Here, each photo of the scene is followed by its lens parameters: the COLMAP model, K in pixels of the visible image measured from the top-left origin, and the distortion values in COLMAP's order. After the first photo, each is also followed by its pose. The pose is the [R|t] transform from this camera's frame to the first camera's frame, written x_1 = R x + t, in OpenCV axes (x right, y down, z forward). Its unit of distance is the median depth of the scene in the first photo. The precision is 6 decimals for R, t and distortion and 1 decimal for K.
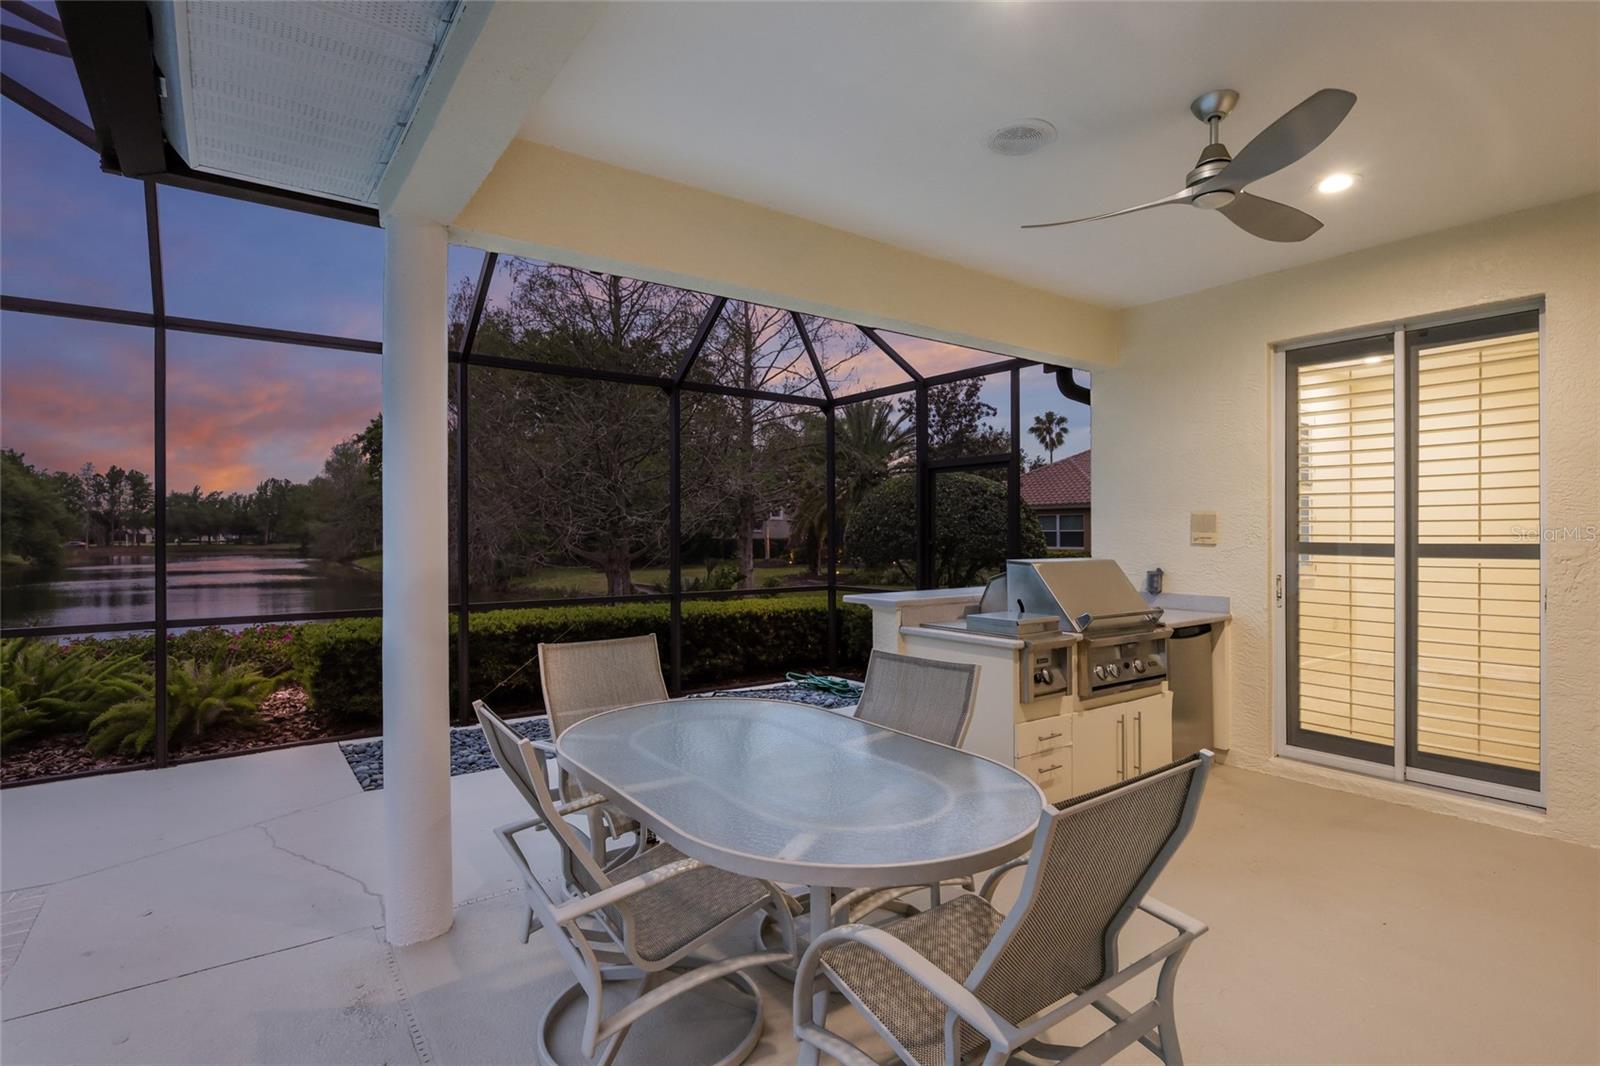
lens RADIAL K [[787.5, 0, 802.9], [0, 787.5, 531.1], [0, 0, 1]] dist [0.001735, -0.000759]
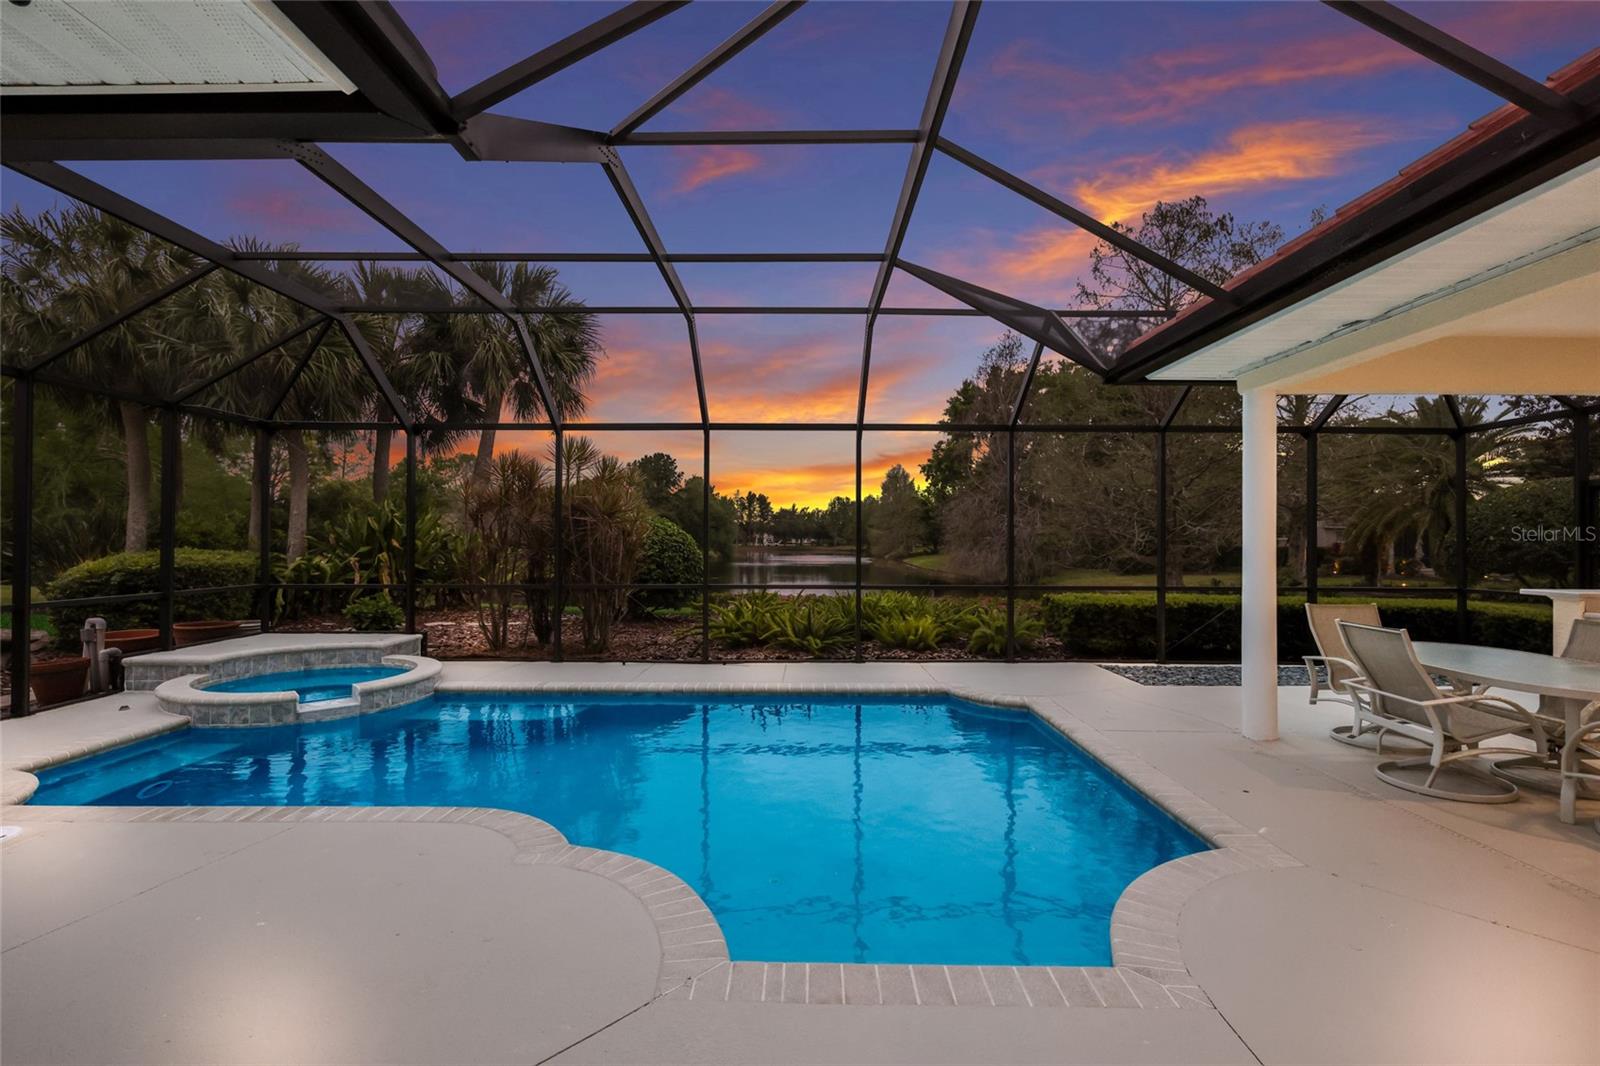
lens RADIAL K [[716.2, 0, 801.6], [0, 716.2, 533.4], [0, 0, 1]] dist [-0.003072, -0.000124]
pose [[0.806024, 0.003085, -0.591875, -0.050629], [-0.006486, 0.999972, -0.003620, -0.000348], [0.591847, 0.006757, 0.806022, -0.169177]]
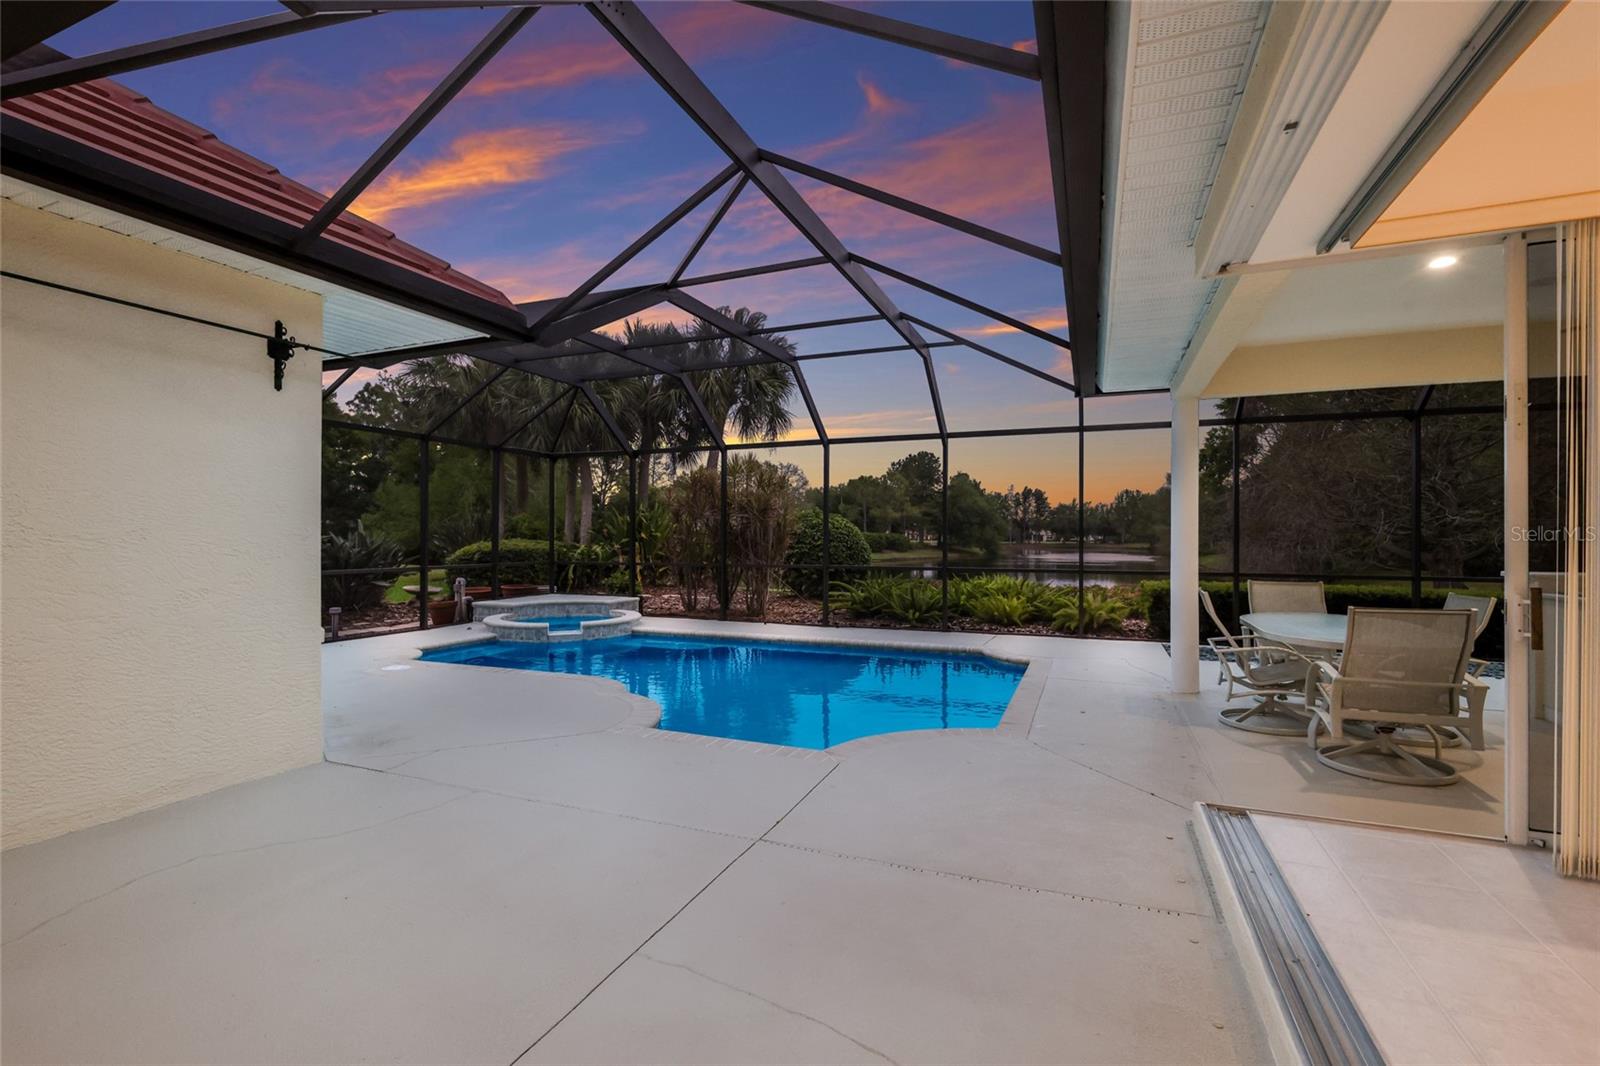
lens RADIAL K [[719.0, 0, 800.0], [0, 719.0, 533.0], [0, 0, 1]] dist [-0.001919, -0.000186]
pose [[0.523345, 0.002530, -0.852117, 0.108400], [-0.002964, 0.999995, 0.001149, 0.003785], [0.852116, 0.001925, 0.523349, -0.162998]]
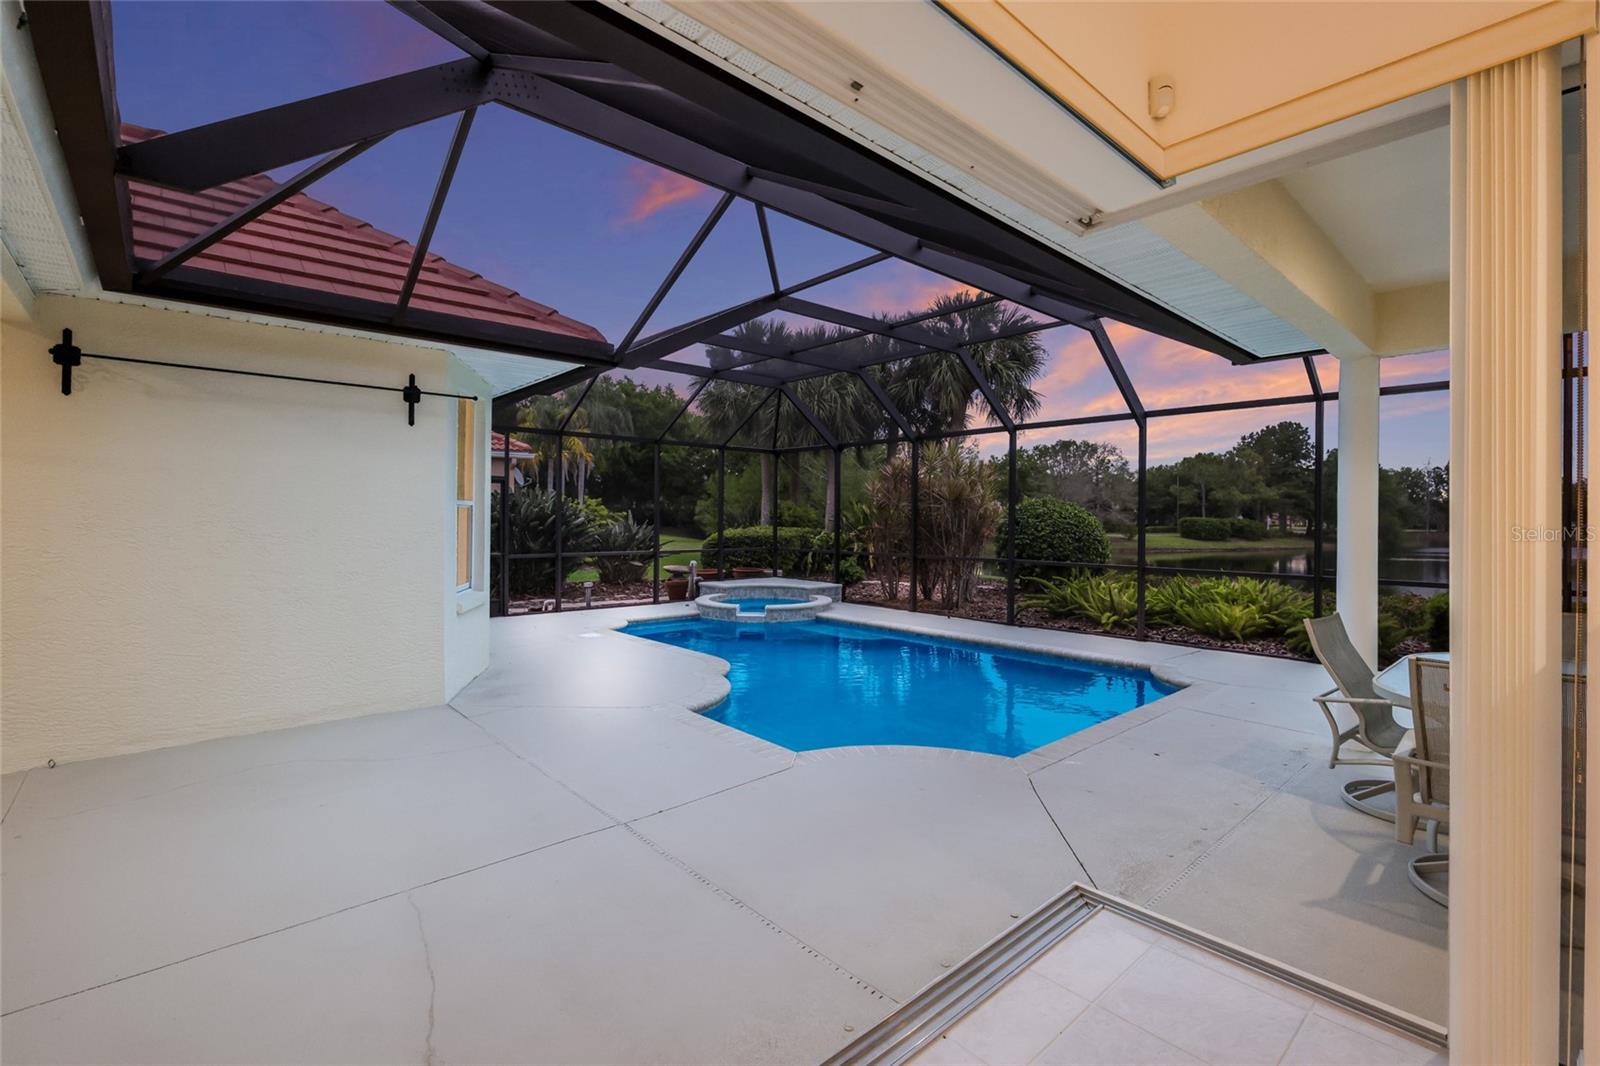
lens RADIAL K [[711.8, 0, 798.2], [0, 711.8, 511.4], [0, 0, 1]] dist [-0.003208, -0.000419]
pose [[0.101727, -0.002574, -0.994809, 0.143097], [-0.006343, 0.999975, -0.003236, -0.003059], [0.994792, 0.006639, 0.101708, -0.063047]]
